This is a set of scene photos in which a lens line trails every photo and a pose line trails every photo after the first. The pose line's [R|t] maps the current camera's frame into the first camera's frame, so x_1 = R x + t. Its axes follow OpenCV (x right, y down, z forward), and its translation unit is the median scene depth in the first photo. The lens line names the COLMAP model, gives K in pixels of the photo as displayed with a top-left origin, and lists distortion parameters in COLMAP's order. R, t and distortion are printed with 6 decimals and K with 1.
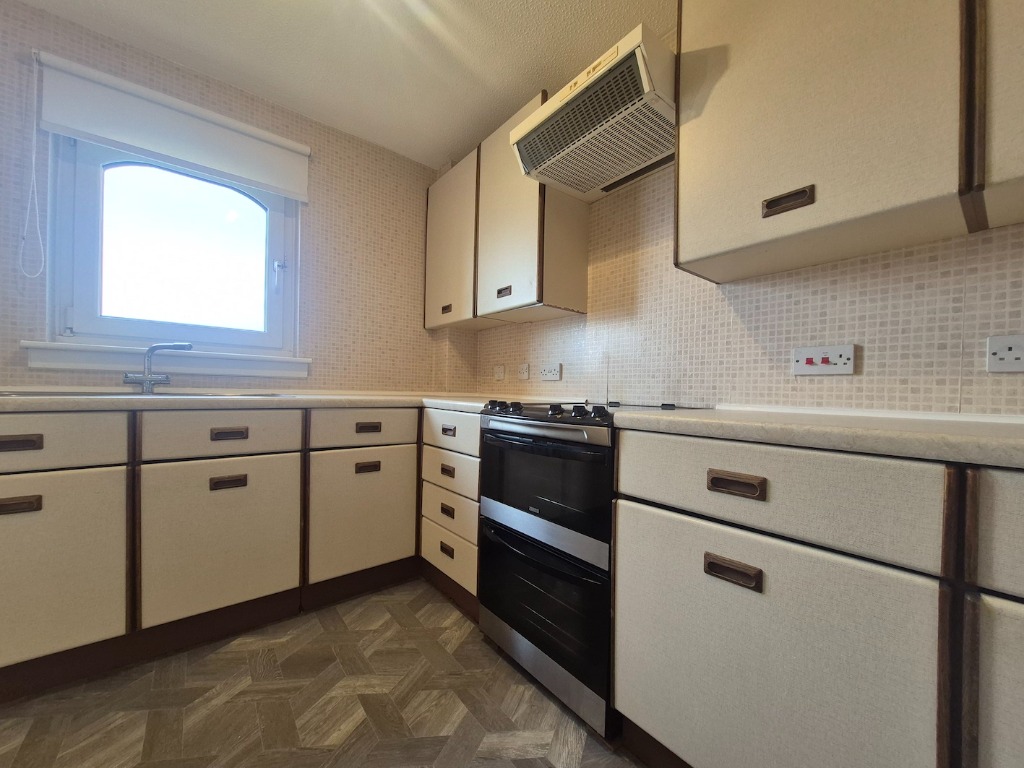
lens RADIAL K [[401.6, 0, 509.7], [0, 401.6, 388.7], [0, 0, 1]] dist [-0.001879, -0.000382]
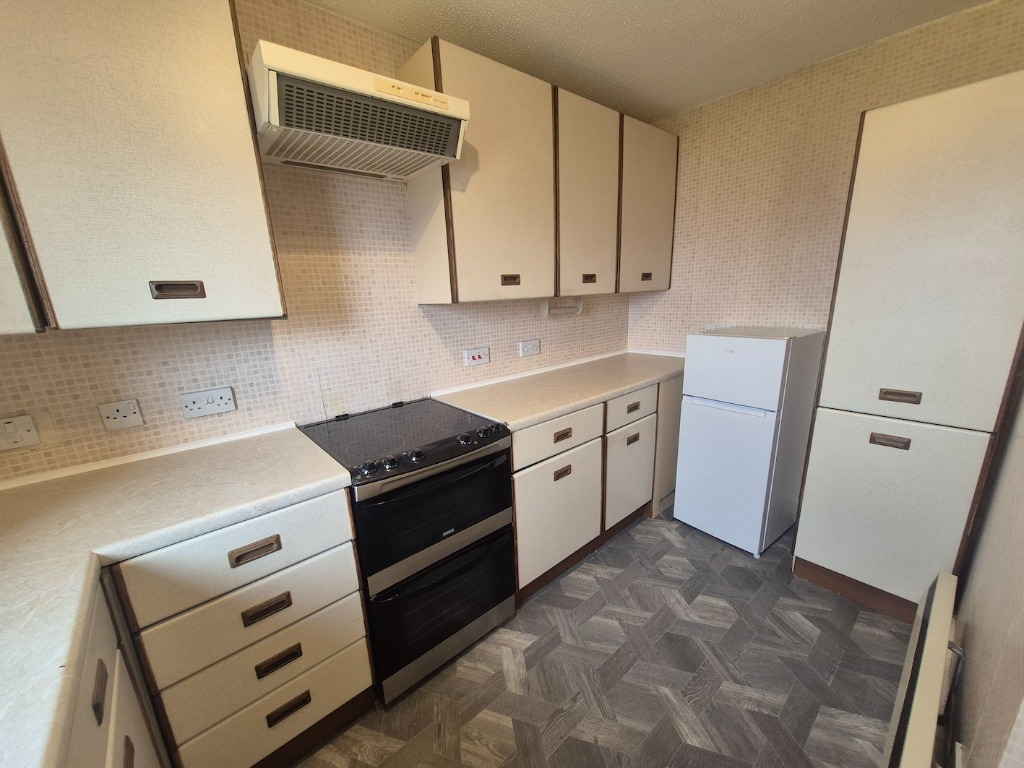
lens RADIAL K [[401.6, 0, 509.1], [0, 401.6, 386.9], [0, 0, 1]] dist [-0.001879, -0.000382]
pose [[-0.052957, -0.252285, 0.966203, -0.921485], [0.029372, 0.966748, 0.254037, -0.362792], [-0.998165, 0.041833, -0.043786, 0.874745]]
